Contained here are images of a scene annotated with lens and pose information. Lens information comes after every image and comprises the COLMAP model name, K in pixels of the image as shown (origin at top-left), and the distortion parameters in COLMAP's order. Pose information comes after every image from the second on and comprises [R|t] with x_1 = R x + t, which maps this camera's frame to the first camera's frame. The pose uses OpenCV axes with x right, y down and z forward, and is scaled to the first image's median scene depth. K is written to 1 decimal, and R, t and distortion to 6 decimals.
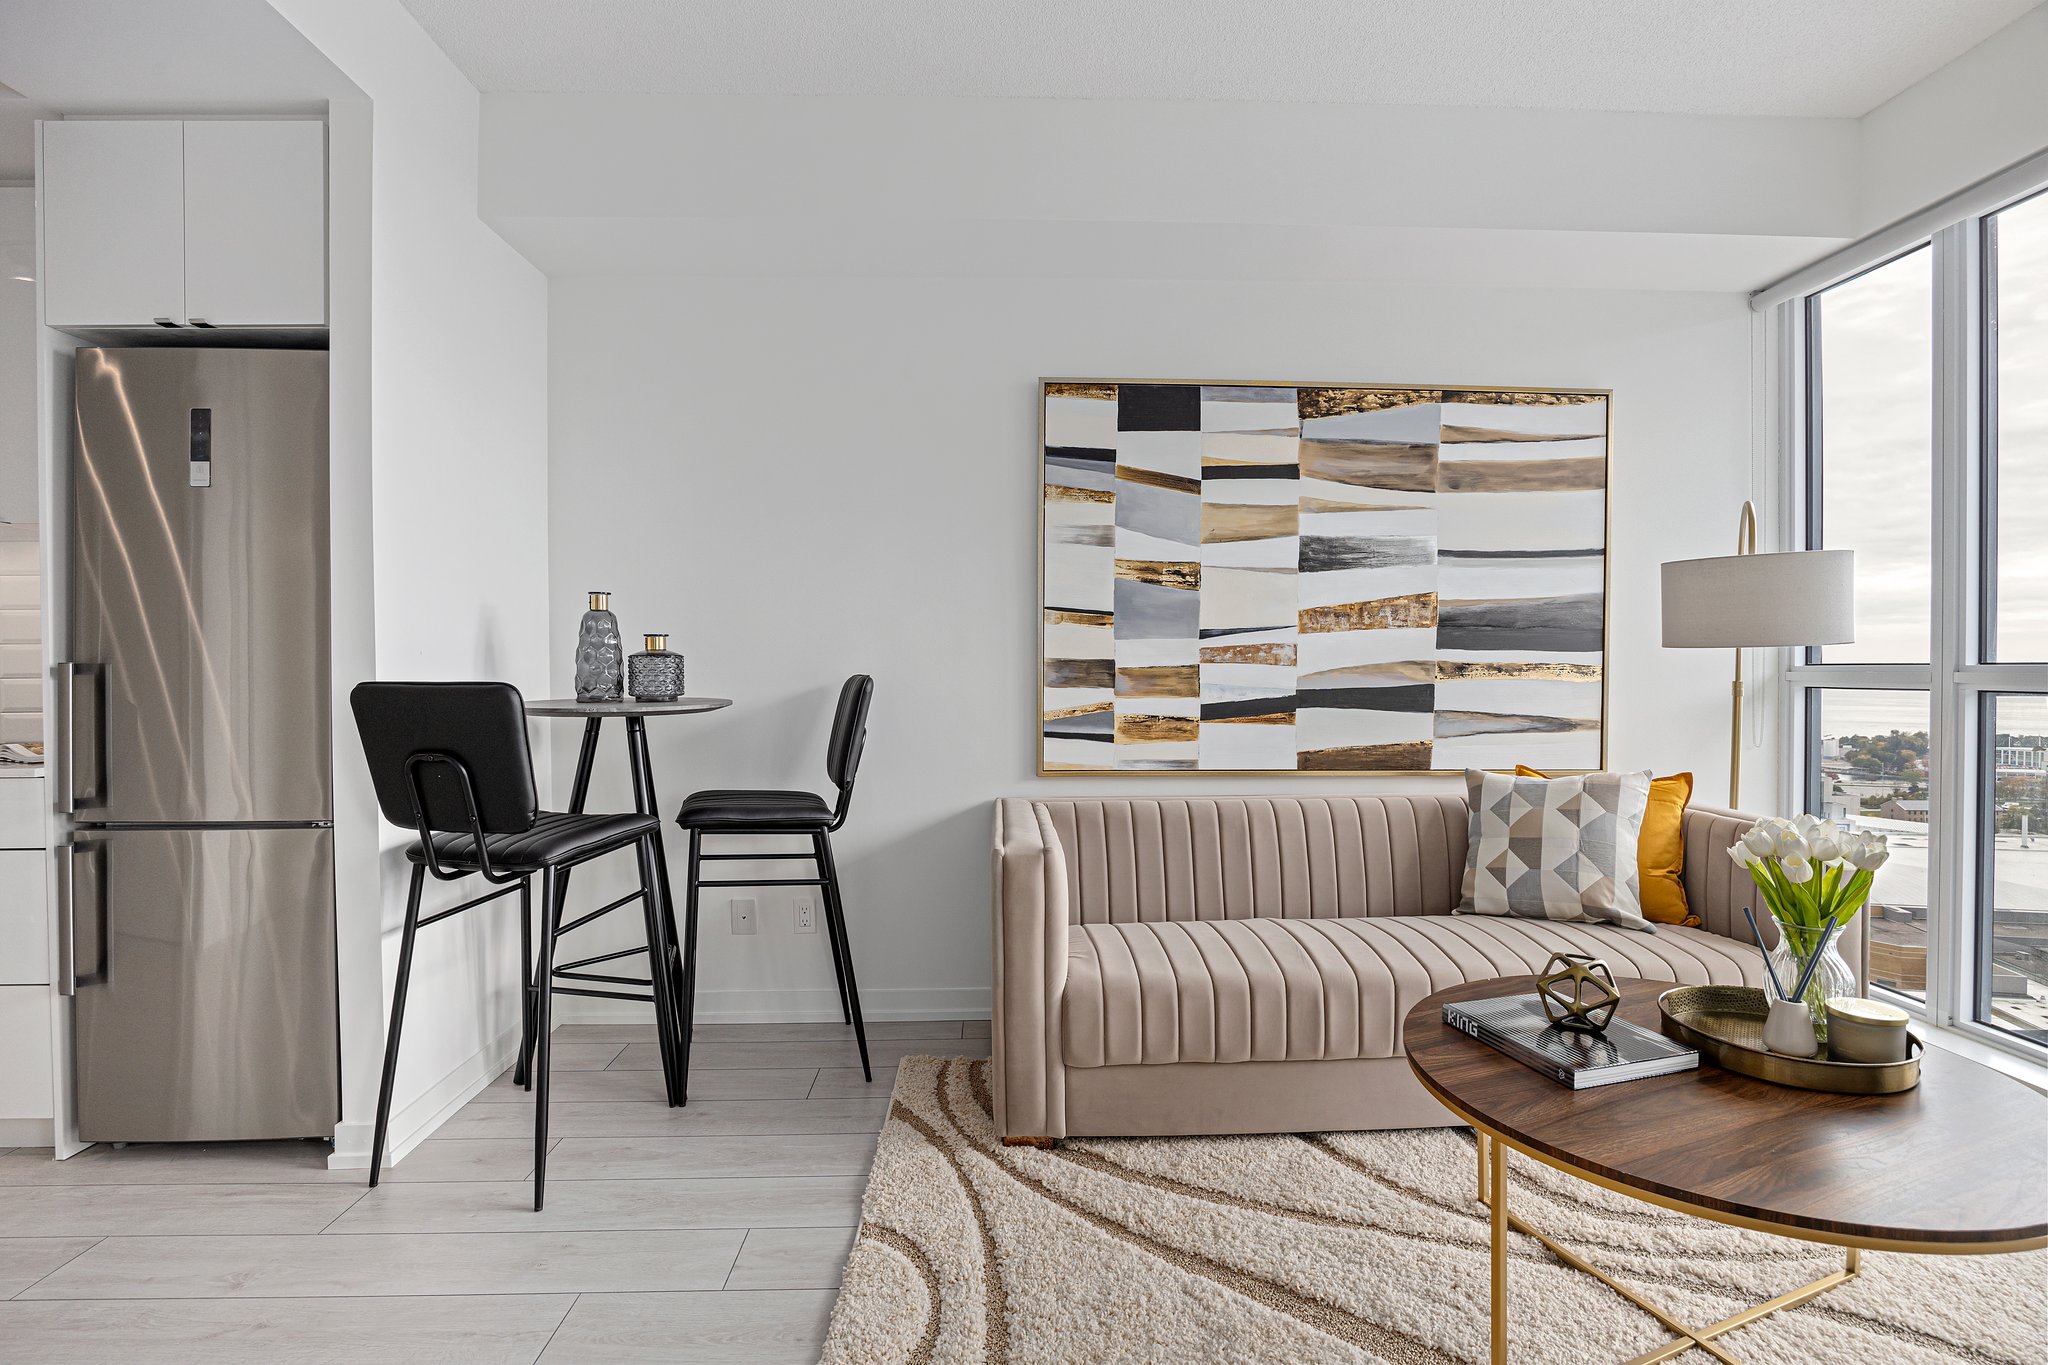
lens RADIAL K [[941.5, 0, 1048.3], [0, 941.5, 682.8], [0, 0, 1]] dist [-0.022584, 0.002991]
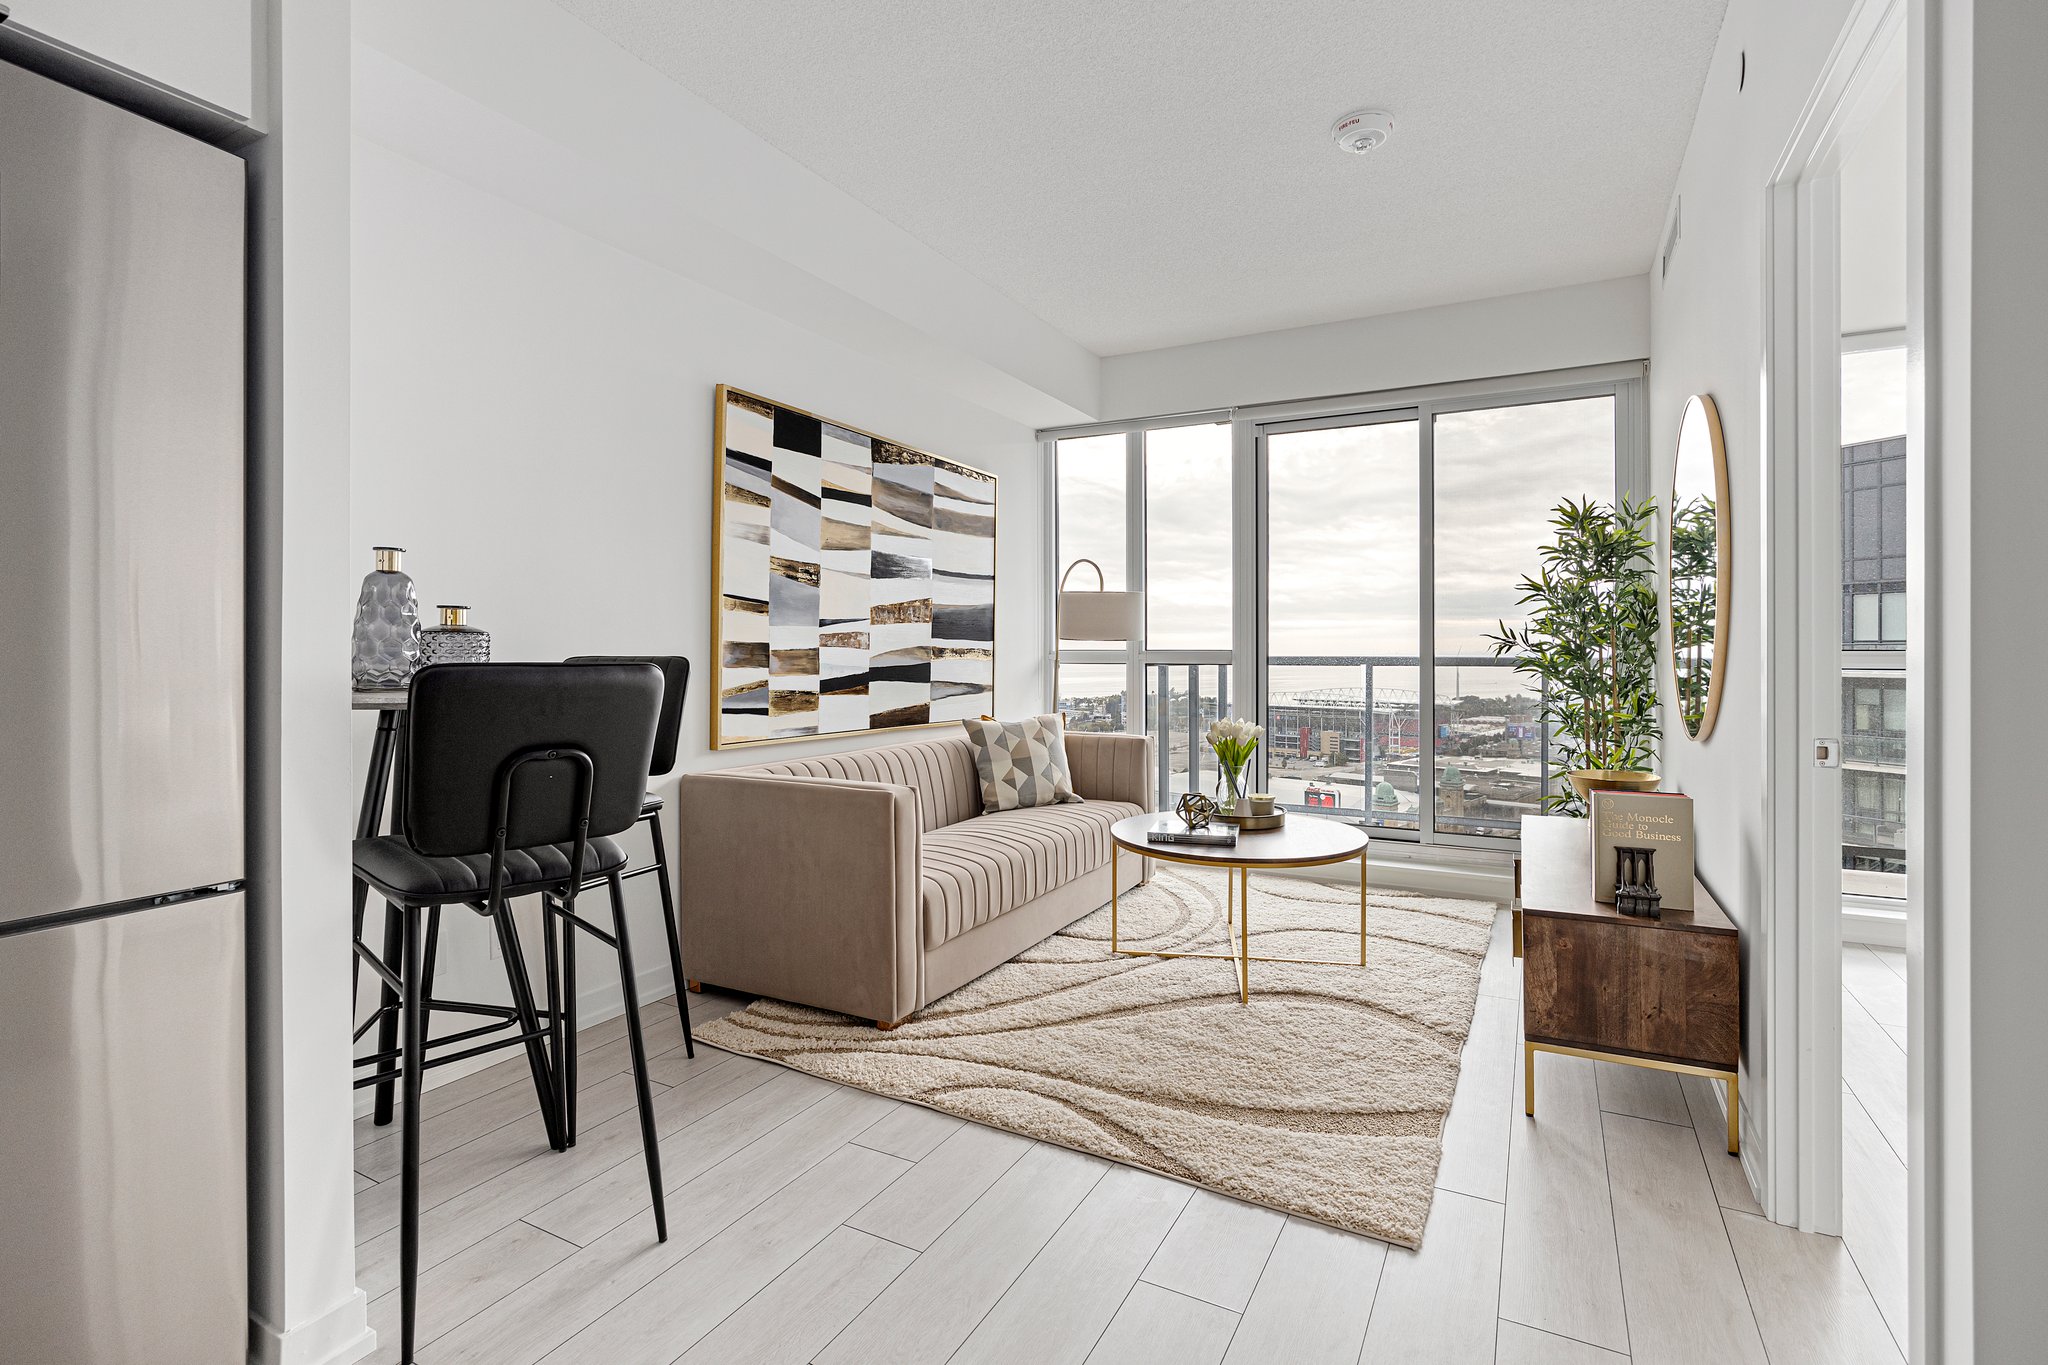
lens RADIAL K [[929.4, 0, 1045.9], [0, 929.4, 656.1], [0, 0, 1]] dist [-0.002172, 0.003831]
pose [[0.509517, -0.000117, 0.860460, -0.858989], [0.010508, 0.999926, -0.006086, 0.001919], [-0.860396, 0.012143, 0.509481, 0.154481]]
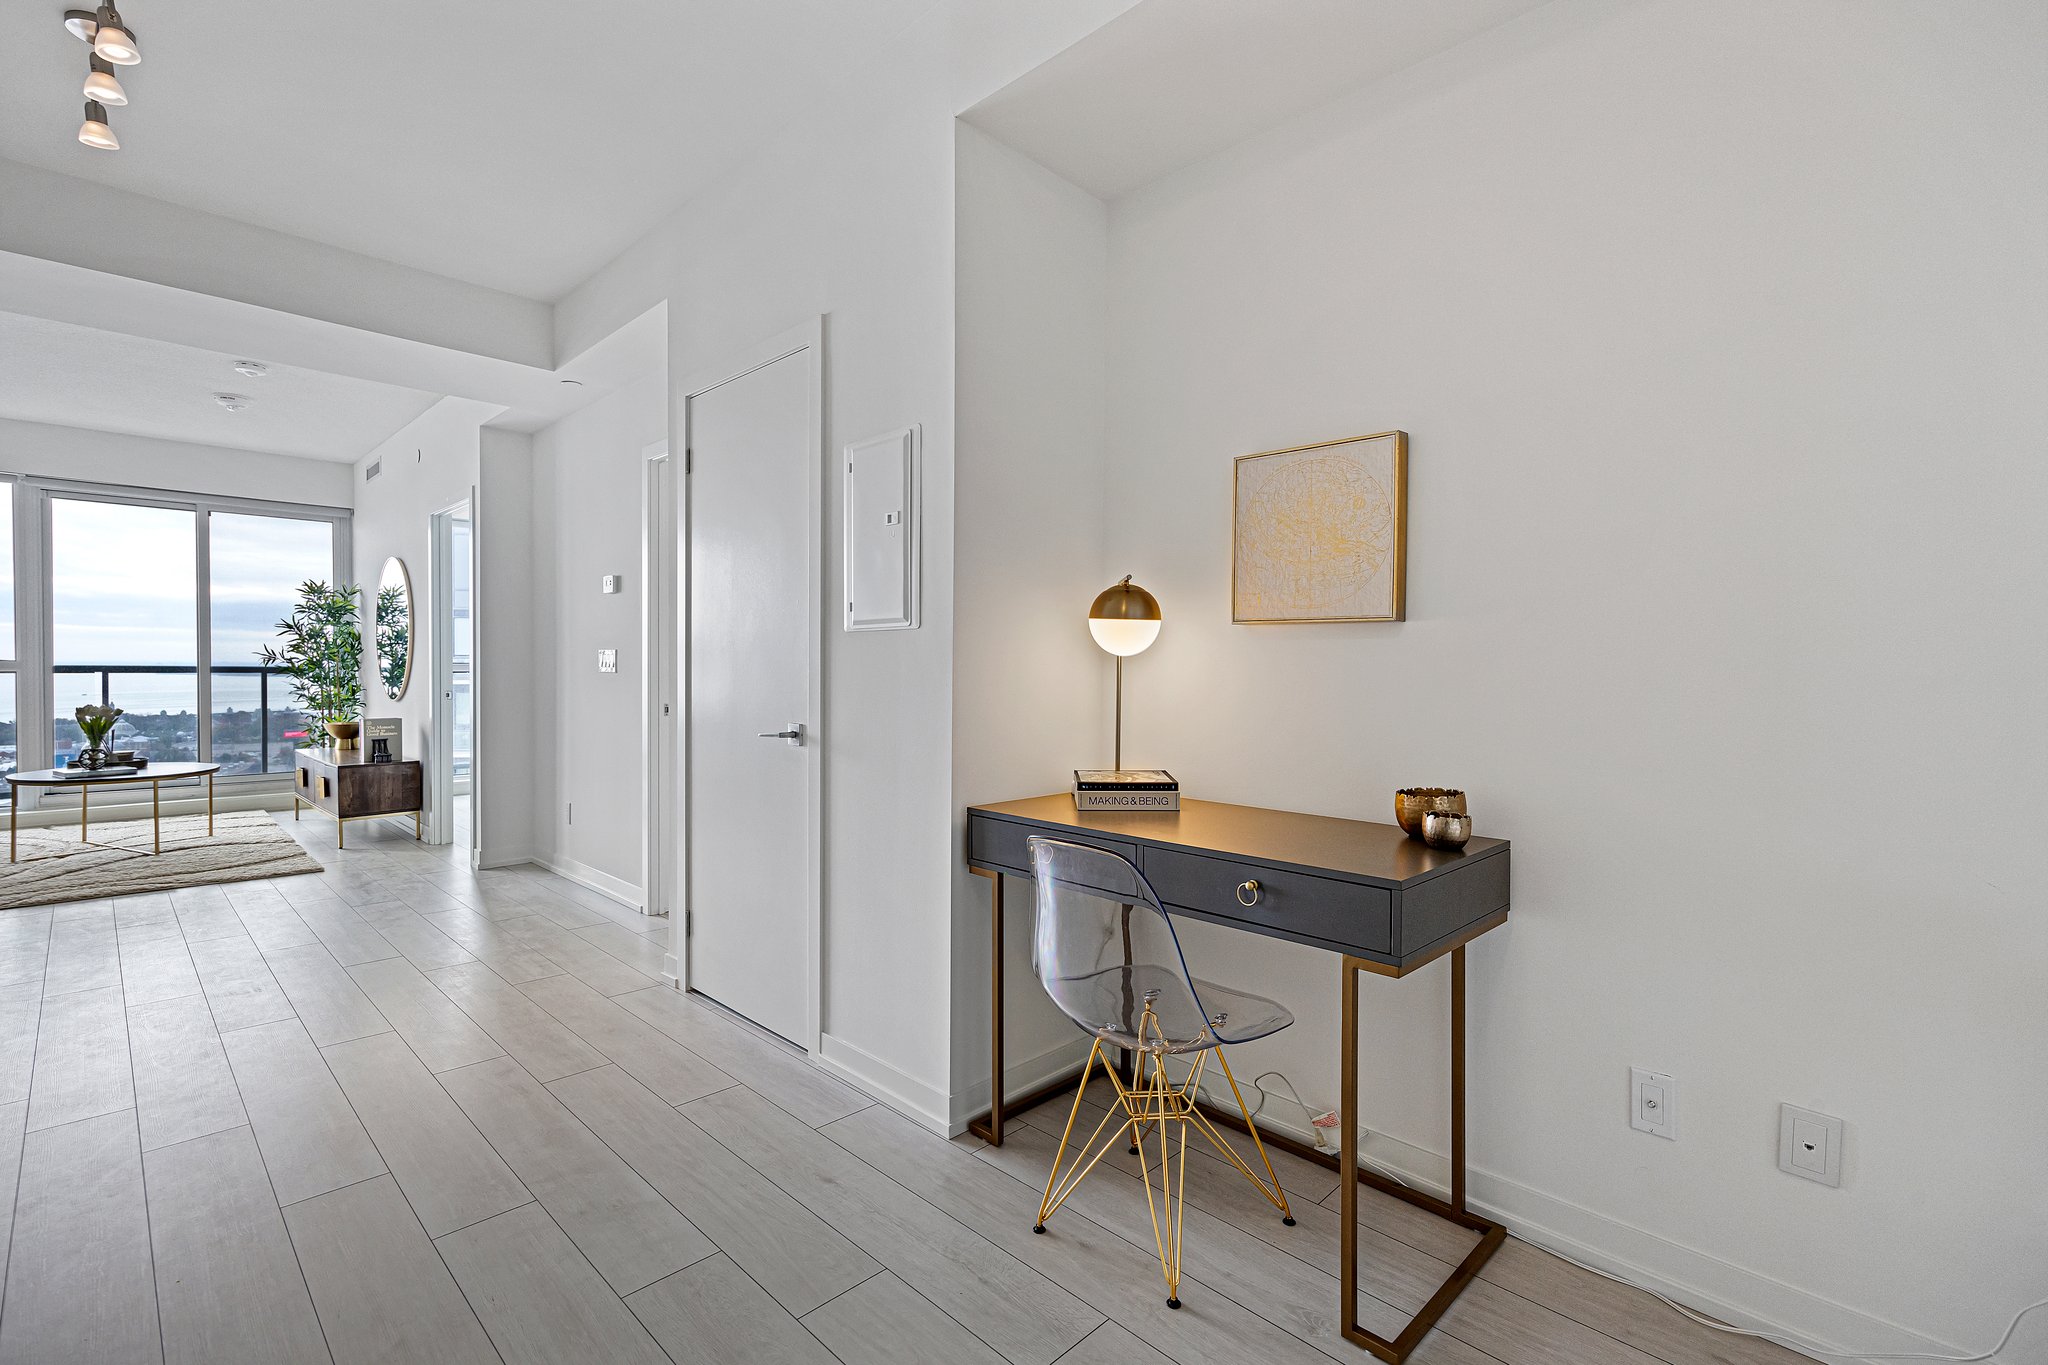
lens RADIAL K [[929.4, 0, 1026.1], [0, 929.4, 681.1], [0, 0, 1]] dist [-0.002172, 0.003831]
pose [[-0.680168, -0.011117, 0.732972, -2.636828], [0.007653, 0.999723, 0.022264, 0.002659], [-0.733016, 0.020753, -0.679895, 0.523583]]
